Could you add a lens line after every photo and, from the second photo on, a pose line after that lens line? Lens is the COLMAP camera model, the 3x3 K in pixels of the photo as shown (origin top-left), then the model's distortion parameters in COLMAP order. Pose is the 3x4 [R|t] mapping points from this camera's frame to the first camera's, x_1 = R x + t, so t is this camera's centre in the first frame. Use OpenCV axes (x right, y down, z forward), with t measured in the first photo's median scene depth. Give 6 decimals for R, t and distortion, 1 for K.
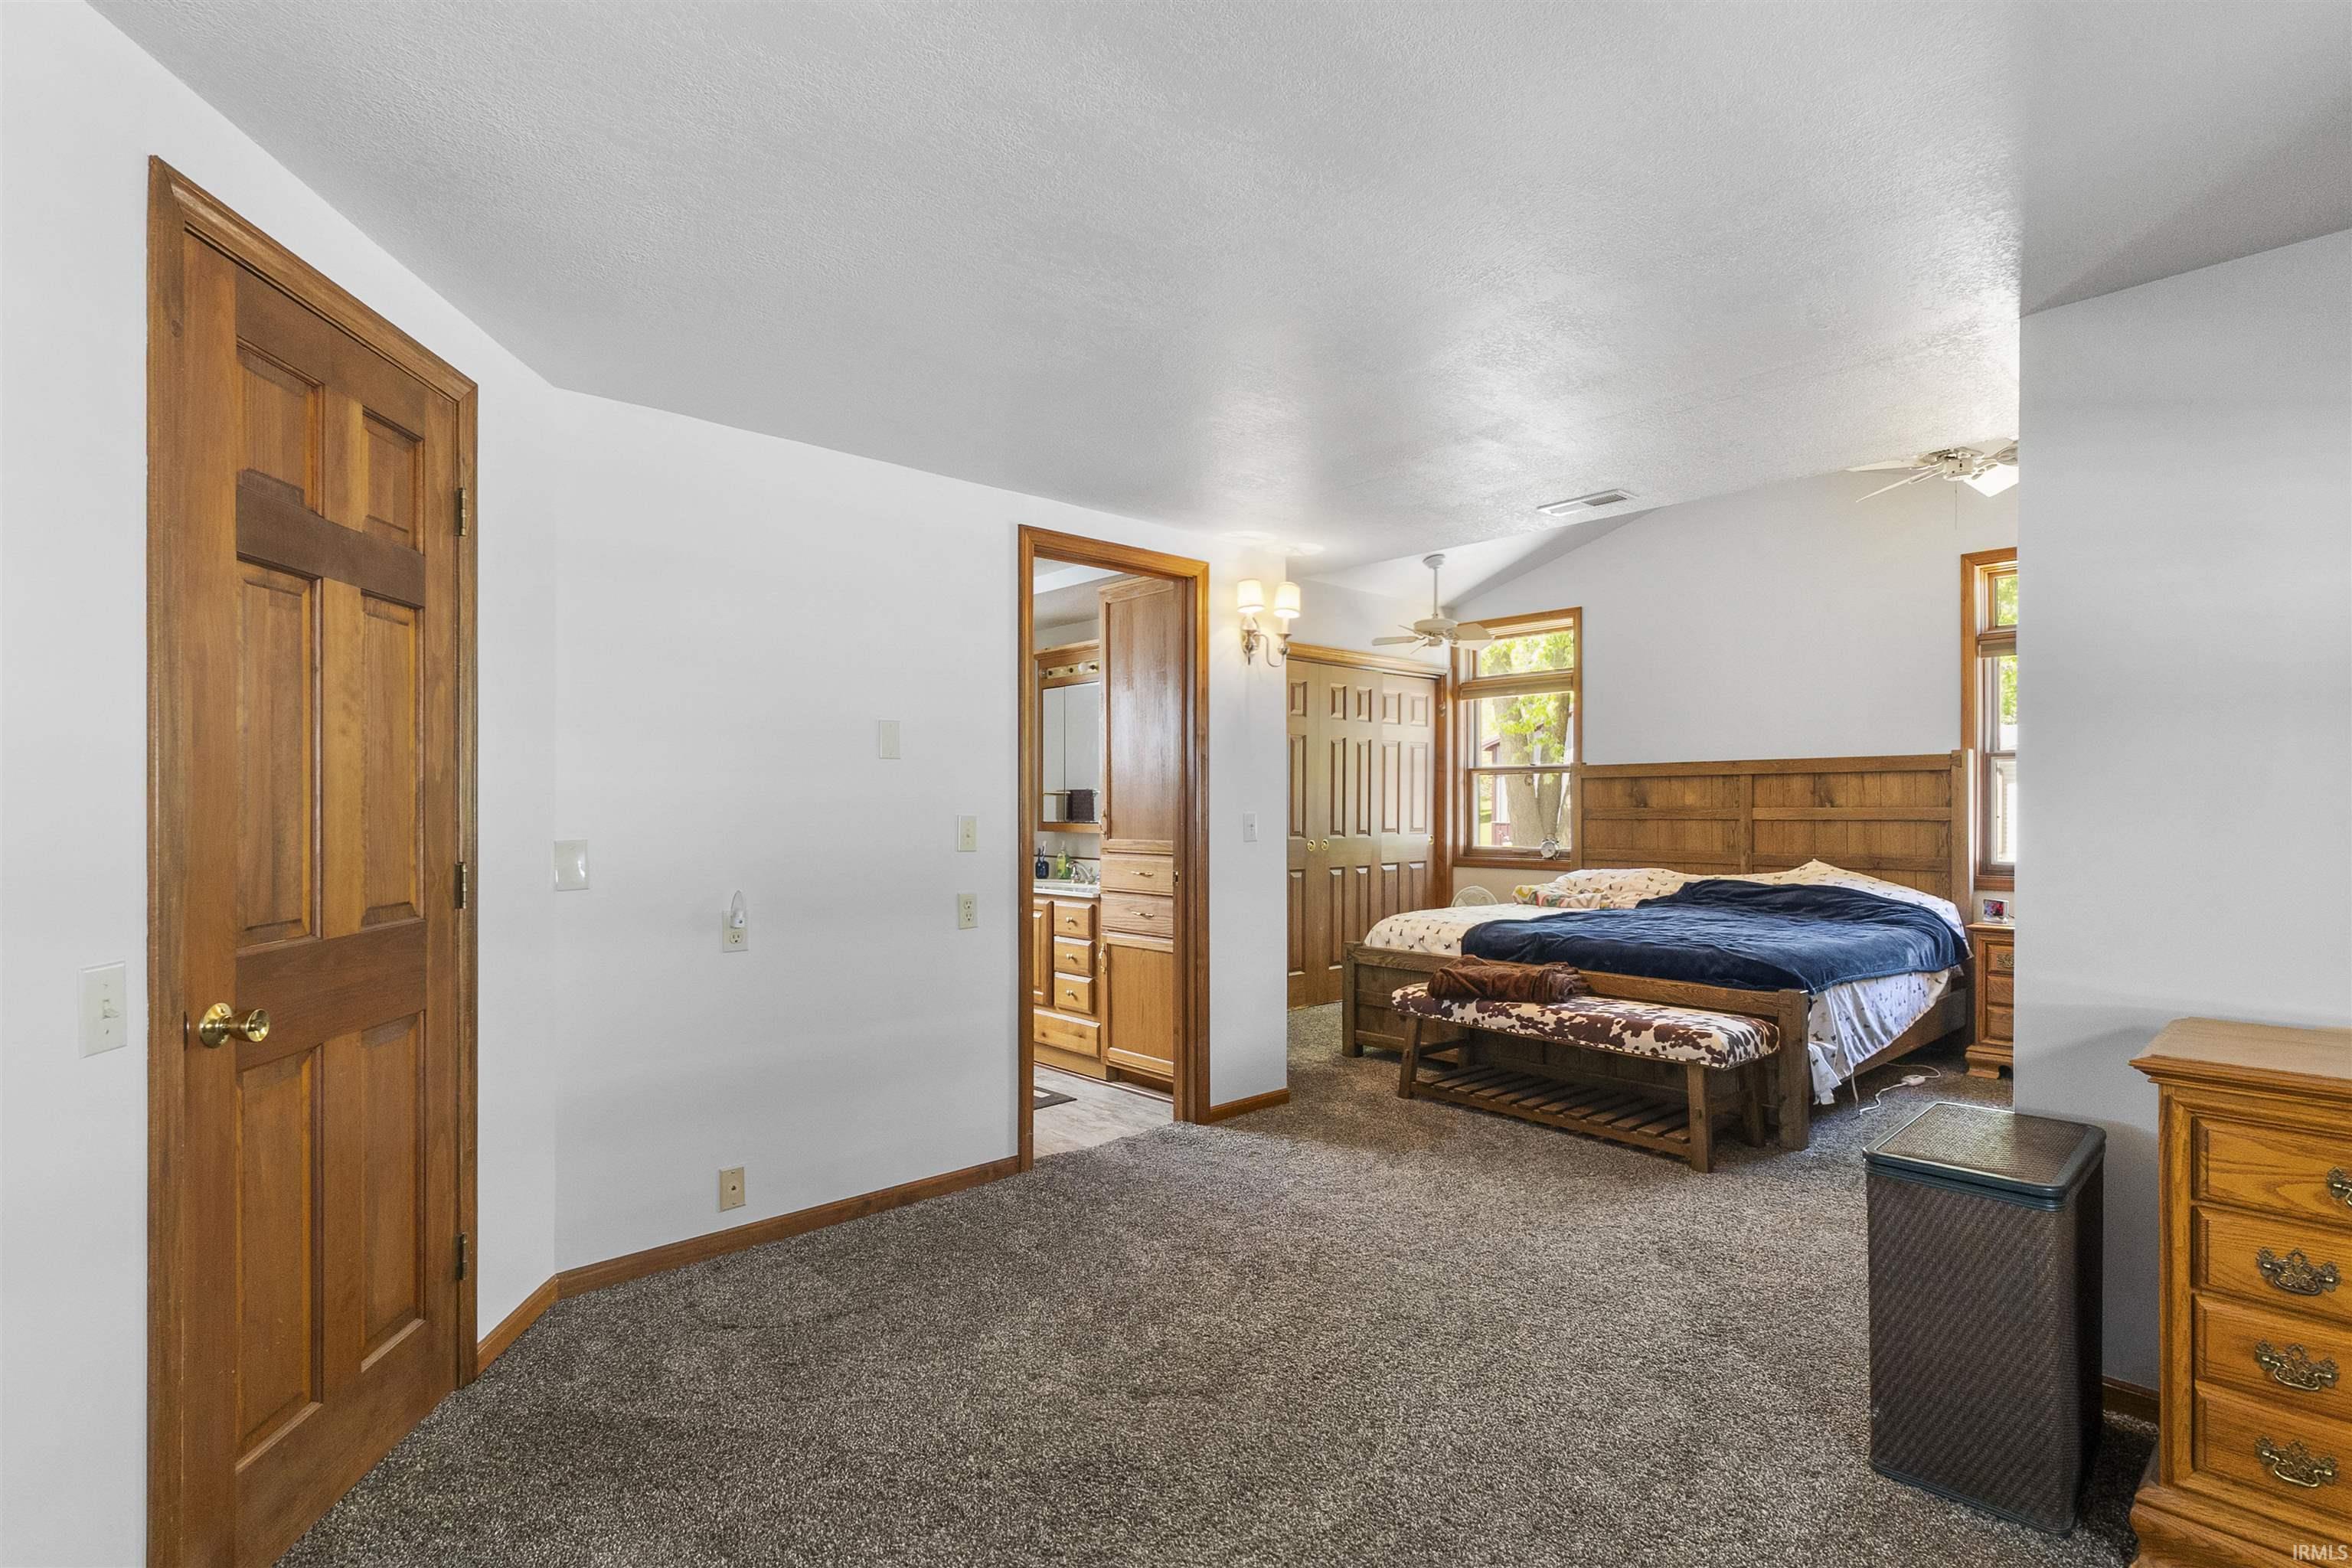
lens RADIAL K [[1125.0, 0, 1179.2], [0, 1125.0, 776.7], [0, 0, 1]] dist [0.003613, 0.001126]
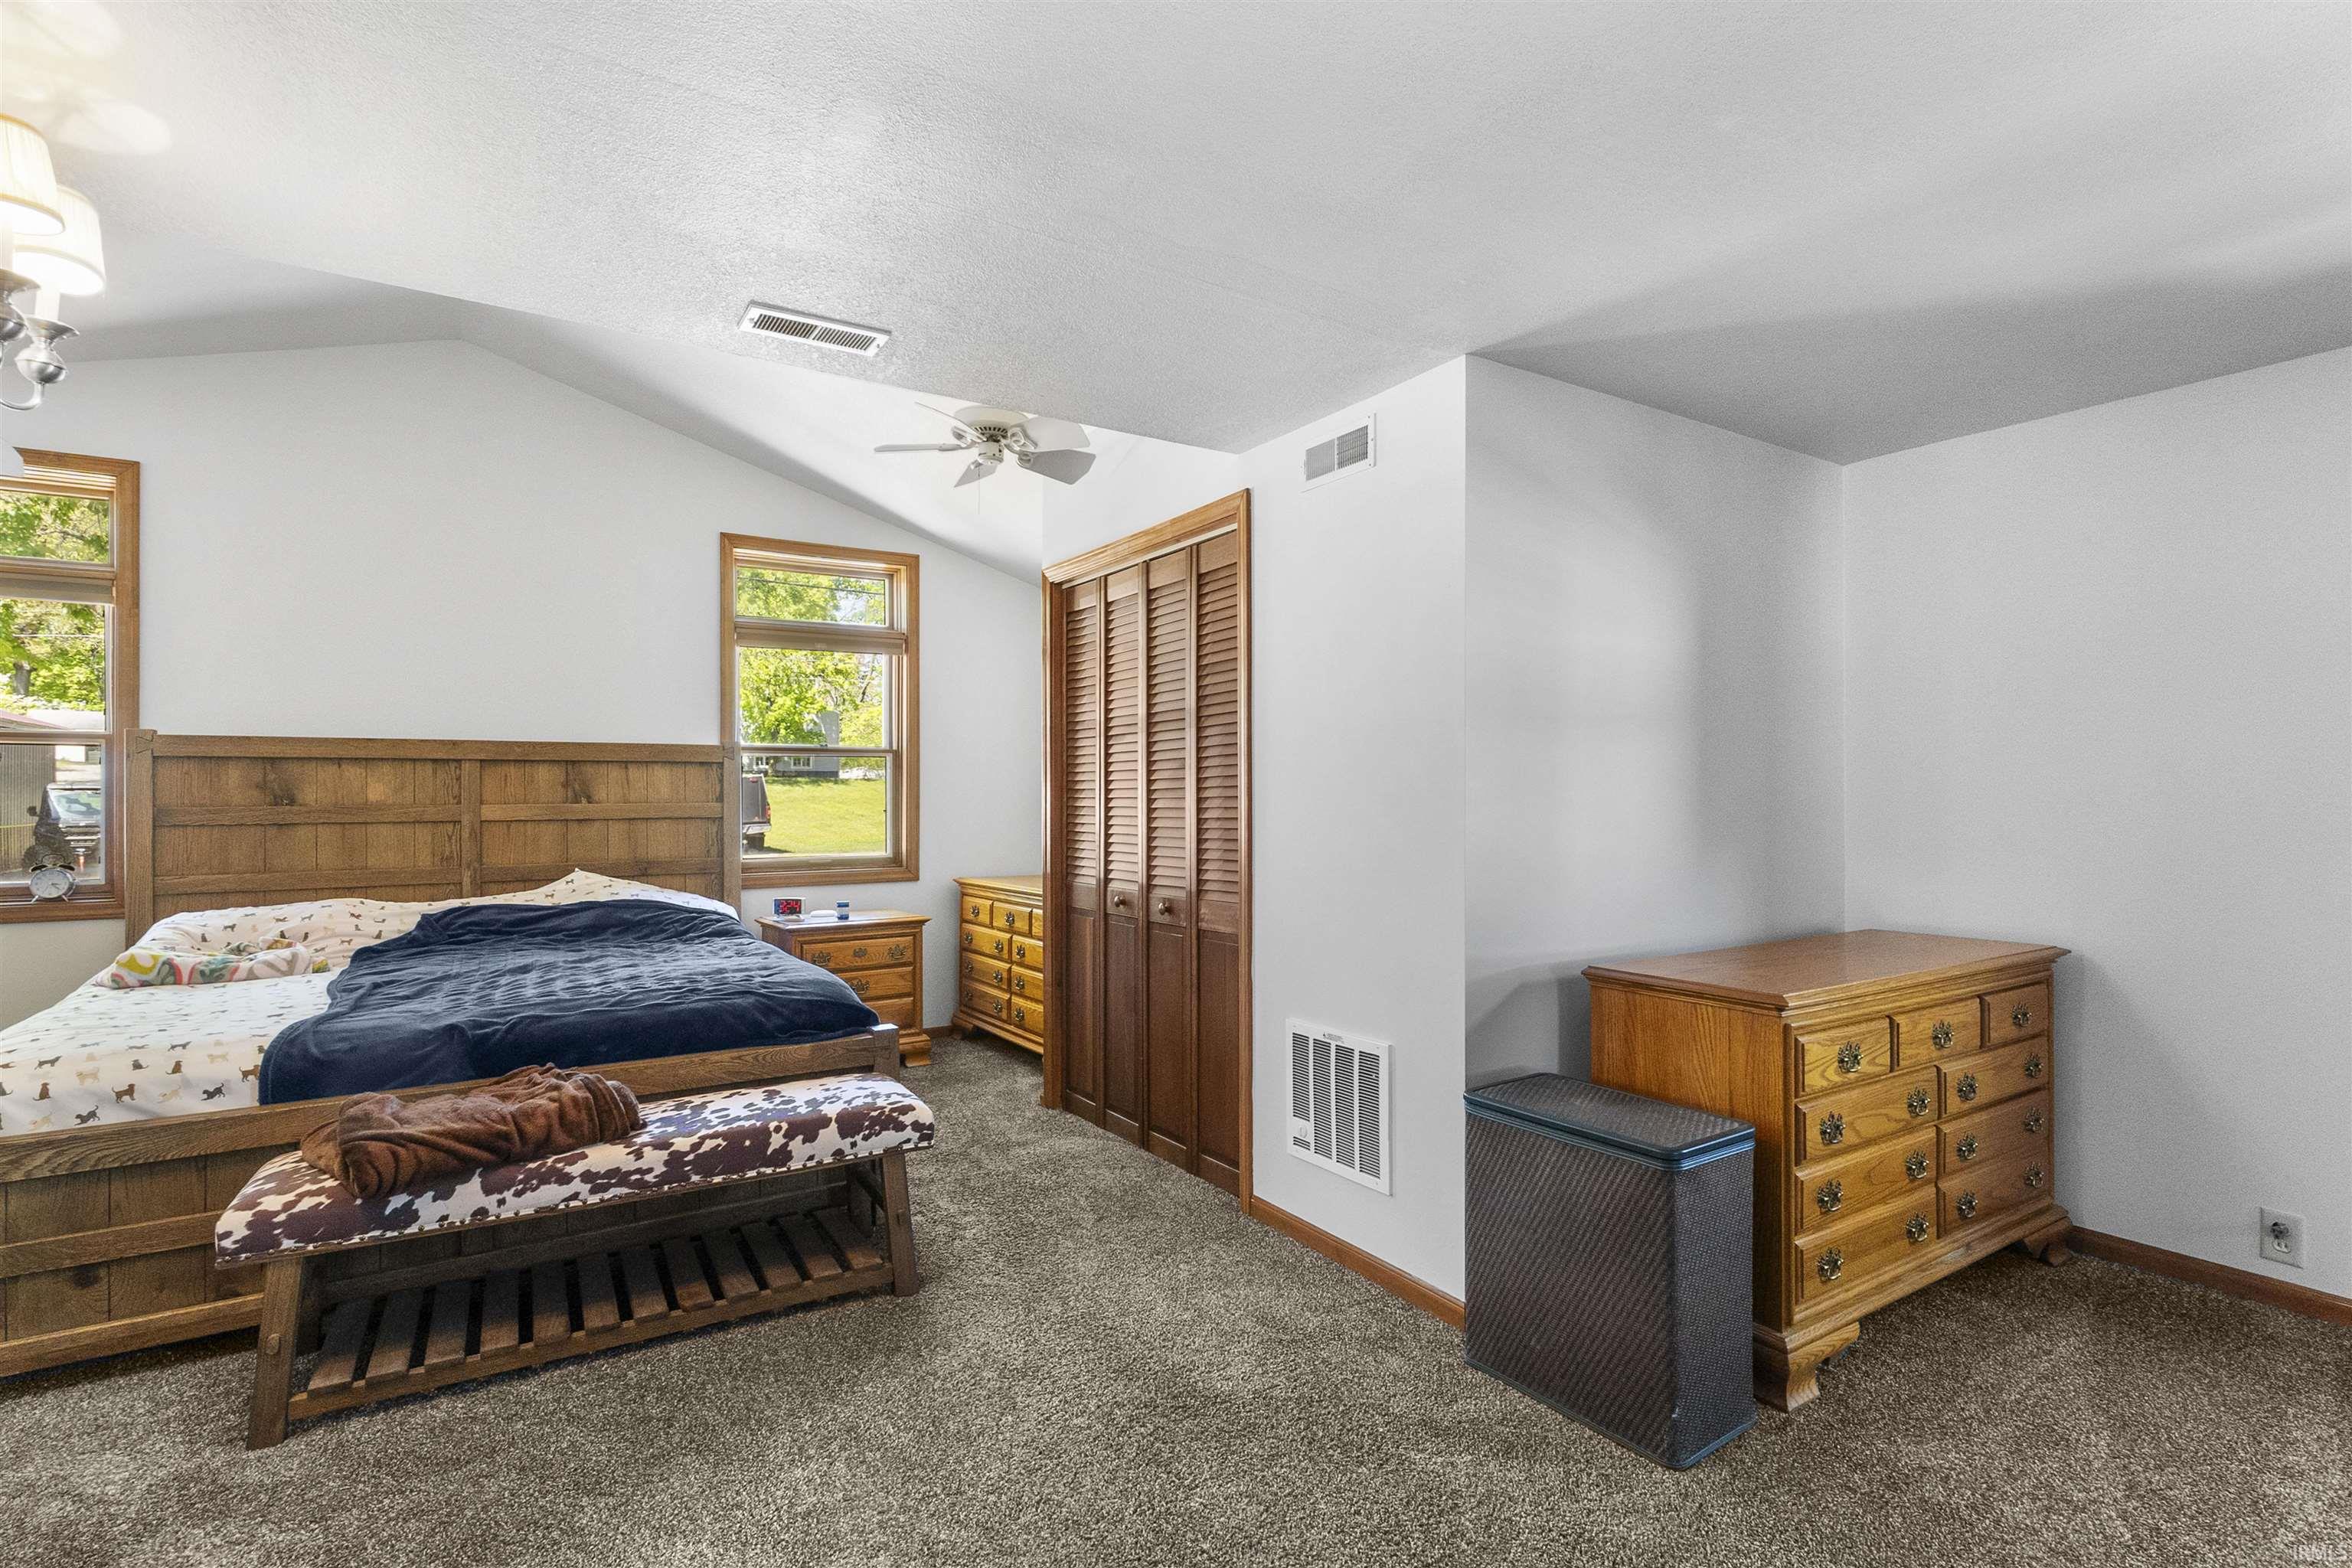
lens RADIAL K [[1125.0, 0, 1179.2], [0, 1125.0, 776.7], [0, 0, 1]] dist [0.003613, 0.001126]
pose [[0.164229, 0.018424, 0.986250, -0.193280], [-0.022396, 0.999637, -0.014945, 0.012968], [-0.986168, -0.019634, 0.164582, 0.557754]]
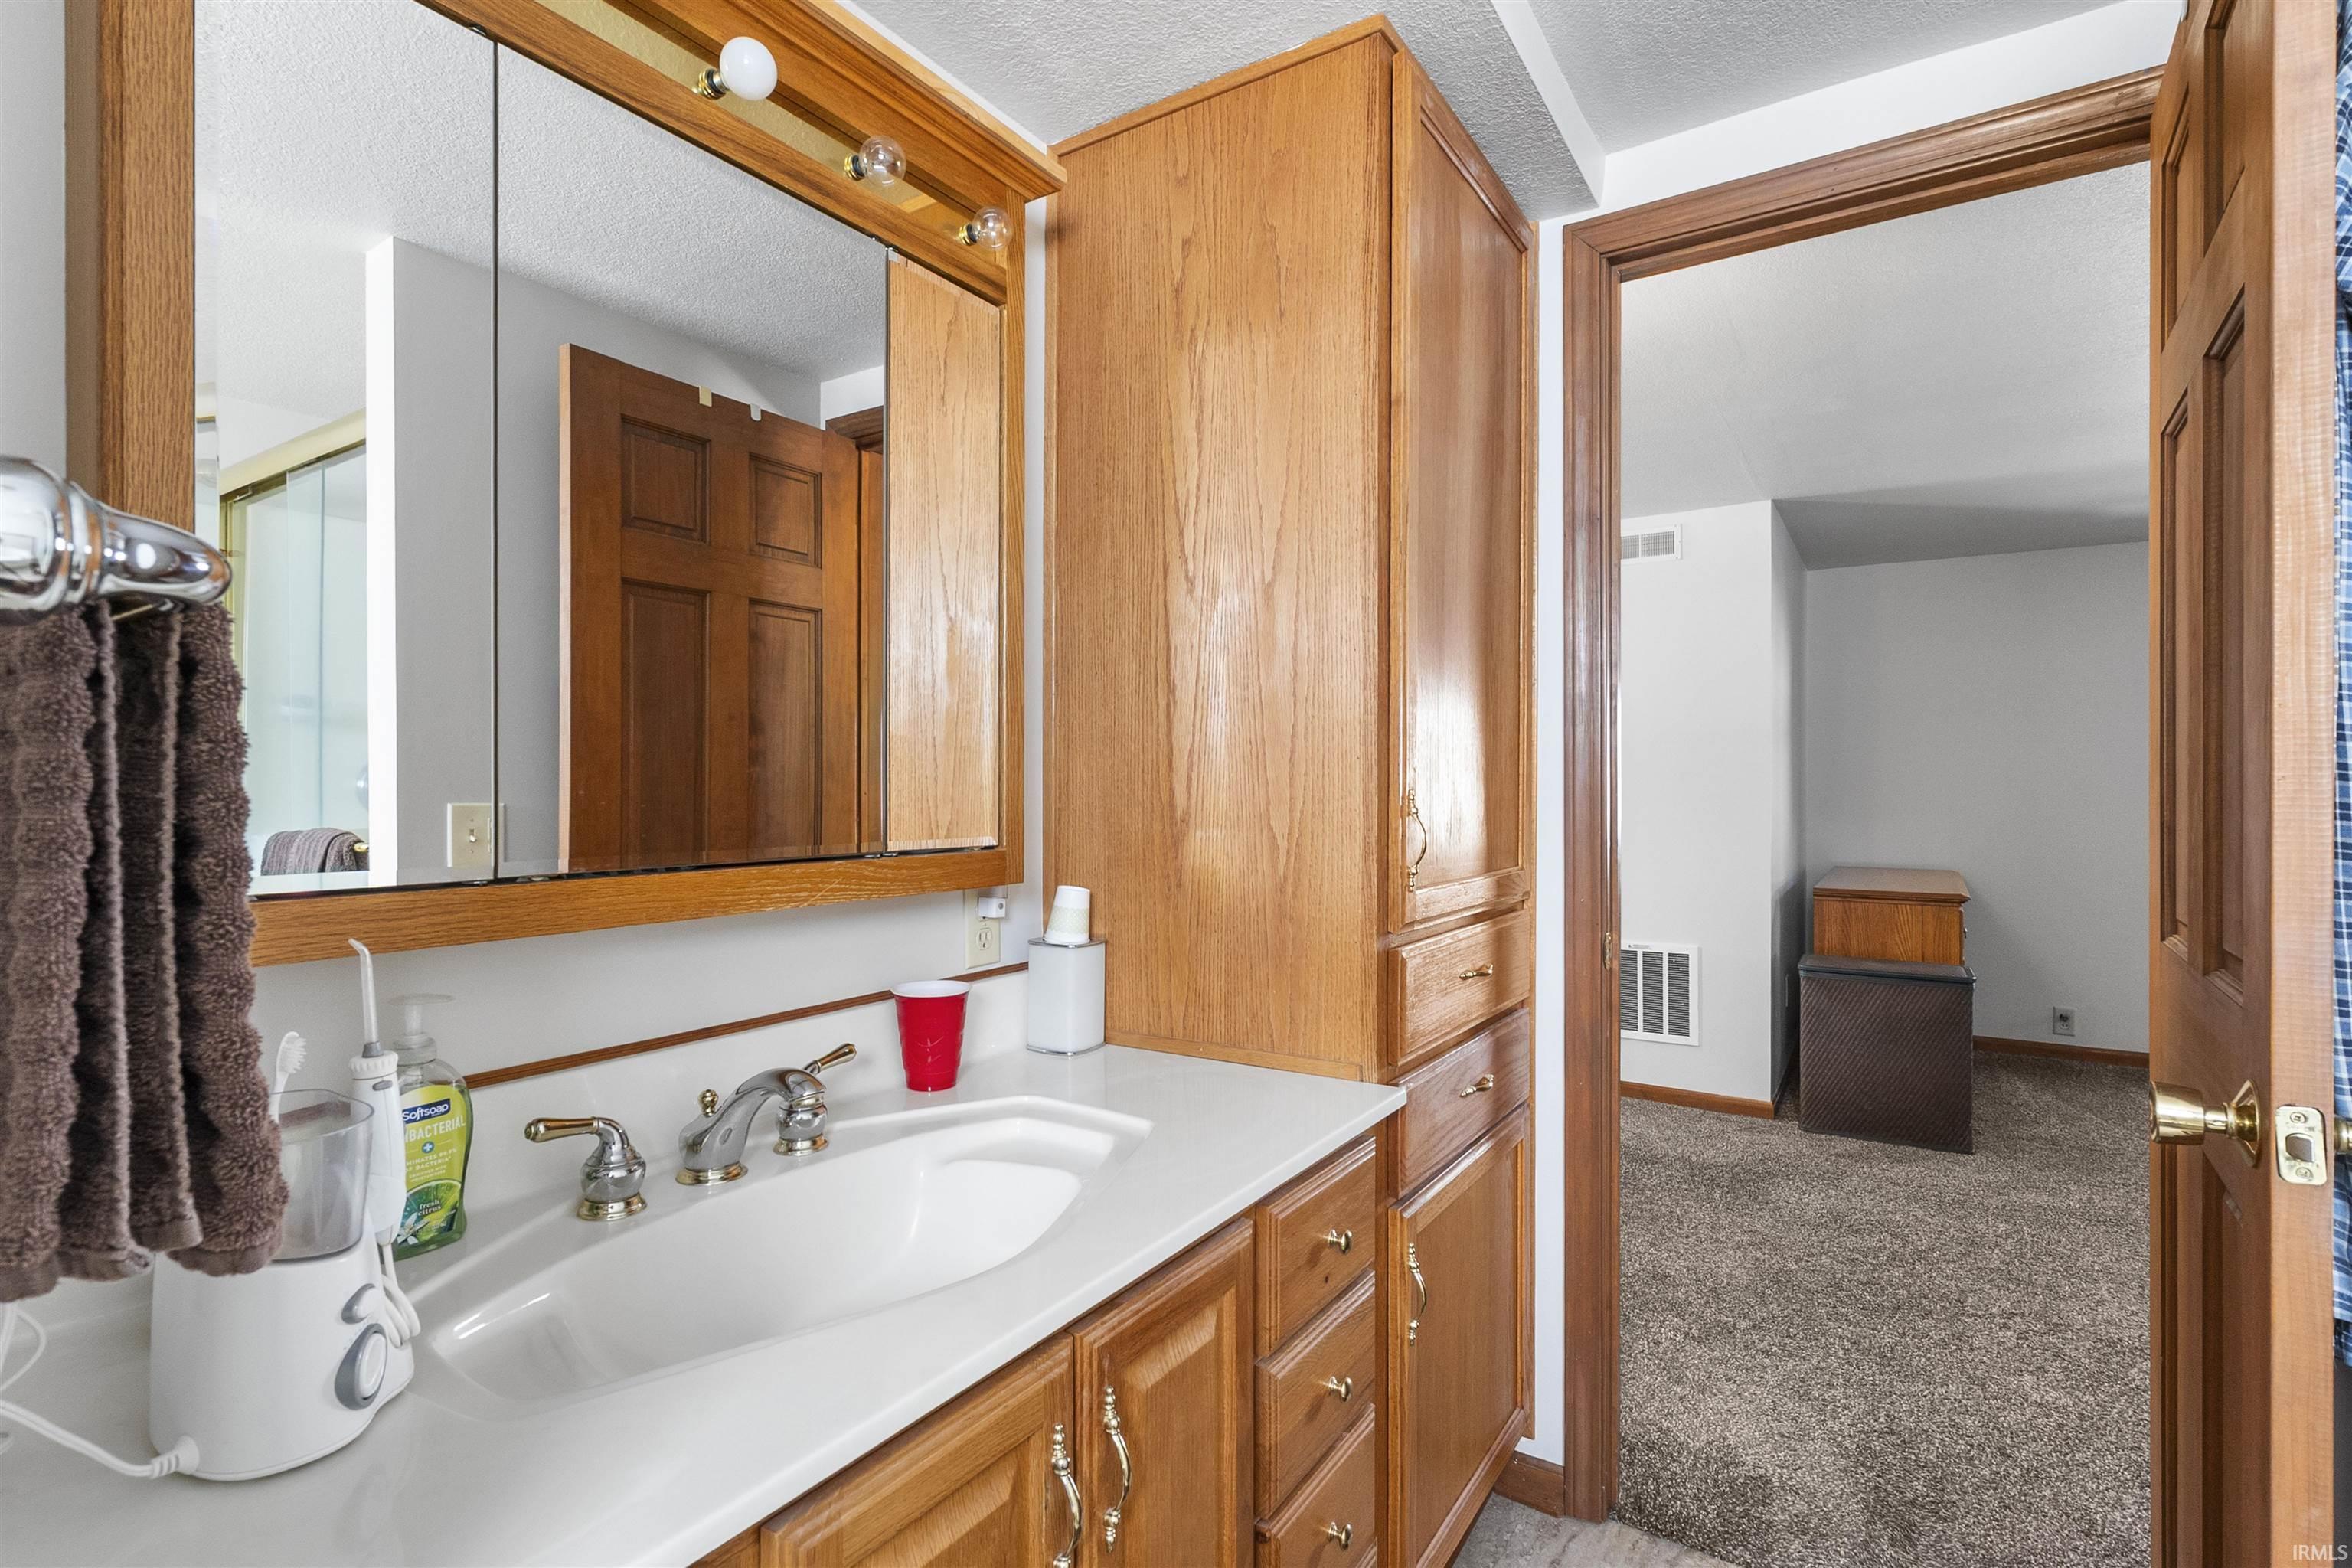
lens RADIAL K [[1125.0, 0, 1179.2], [0, 1125.0, 776.7], [0, 0, 1]] dist [0.003613, 0.001126]
pose [[-0.239463, 0.007445, 0.970877, -0.349409], [-0.020826, 0.999701, -0.012802, 0.026505], [-0.970682, -0.023285, -0.239237, 1.122224]]
